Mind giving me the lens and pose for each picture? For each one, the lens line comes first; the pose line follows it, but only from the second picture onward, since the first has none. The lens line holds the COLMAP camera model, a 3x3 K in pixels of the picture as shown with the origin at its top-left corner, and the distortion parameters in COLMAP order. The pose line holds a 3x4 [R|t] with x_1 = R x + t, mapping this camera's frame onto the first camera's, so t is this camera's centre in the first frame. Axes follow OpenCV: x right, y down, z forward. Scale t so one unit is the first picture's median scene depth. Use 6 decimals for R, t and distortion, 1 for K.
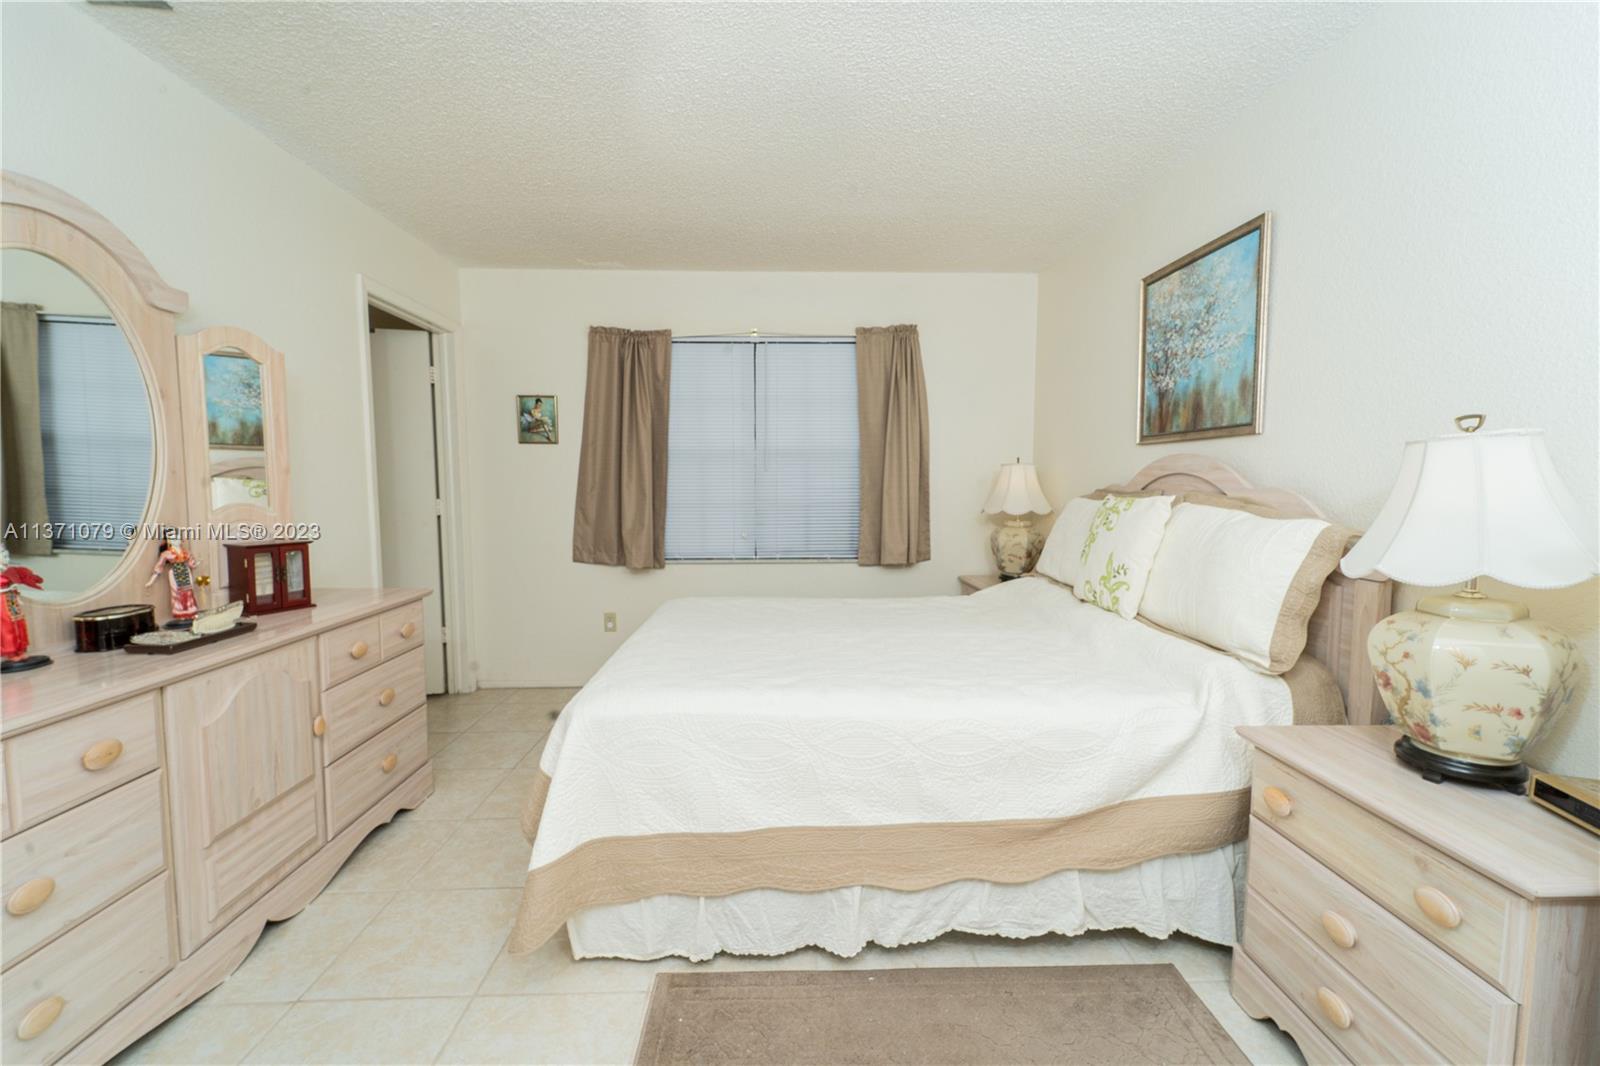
lens RADIAL K [[659.4, 0, 800.8], [0, 659.4, 522.7], [0, 0, 1]] dist [-0.009136, 0.000117]
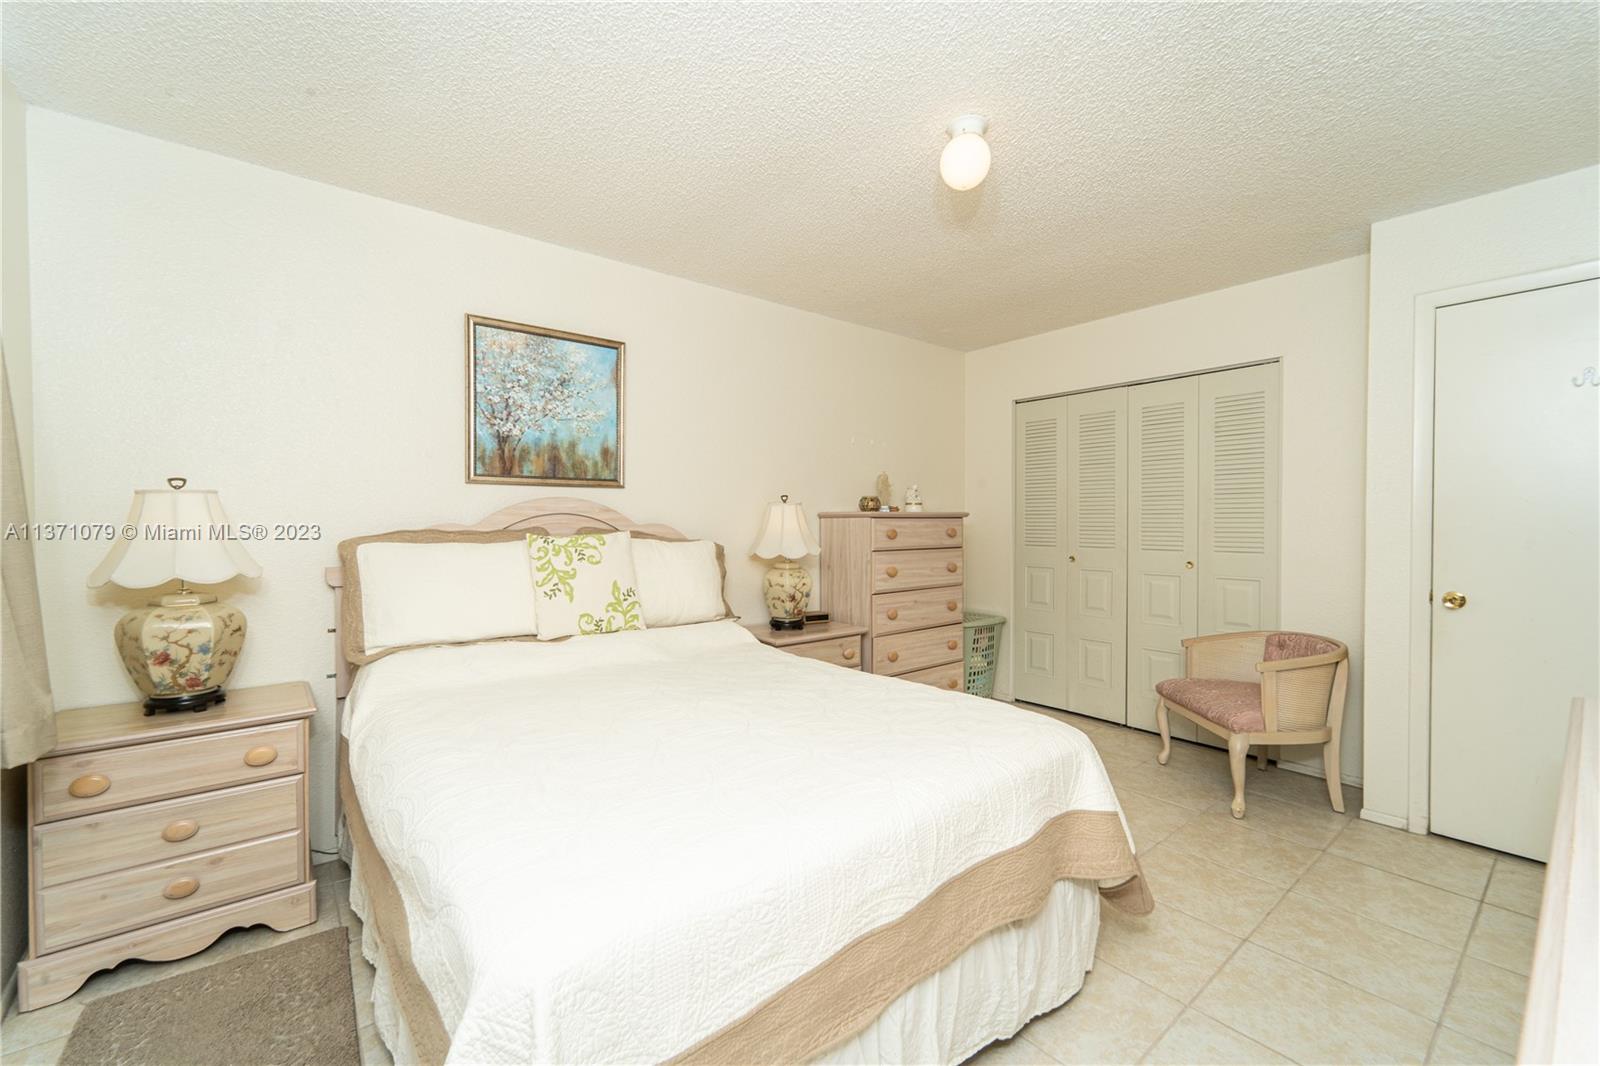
lens RADIAL K [[659.4, 0, 803.7], [0, 659.4, 534.5], [0, 0, 1]] dist [-0.009136, 0.000117]
pose [[-0.598191, -0.020624, 0.801088, -0.643052], [0.047885, 0.996962, 0.061424, -0.087585], [-0.799921, 0.075103, -0.595387, 1.349340]]
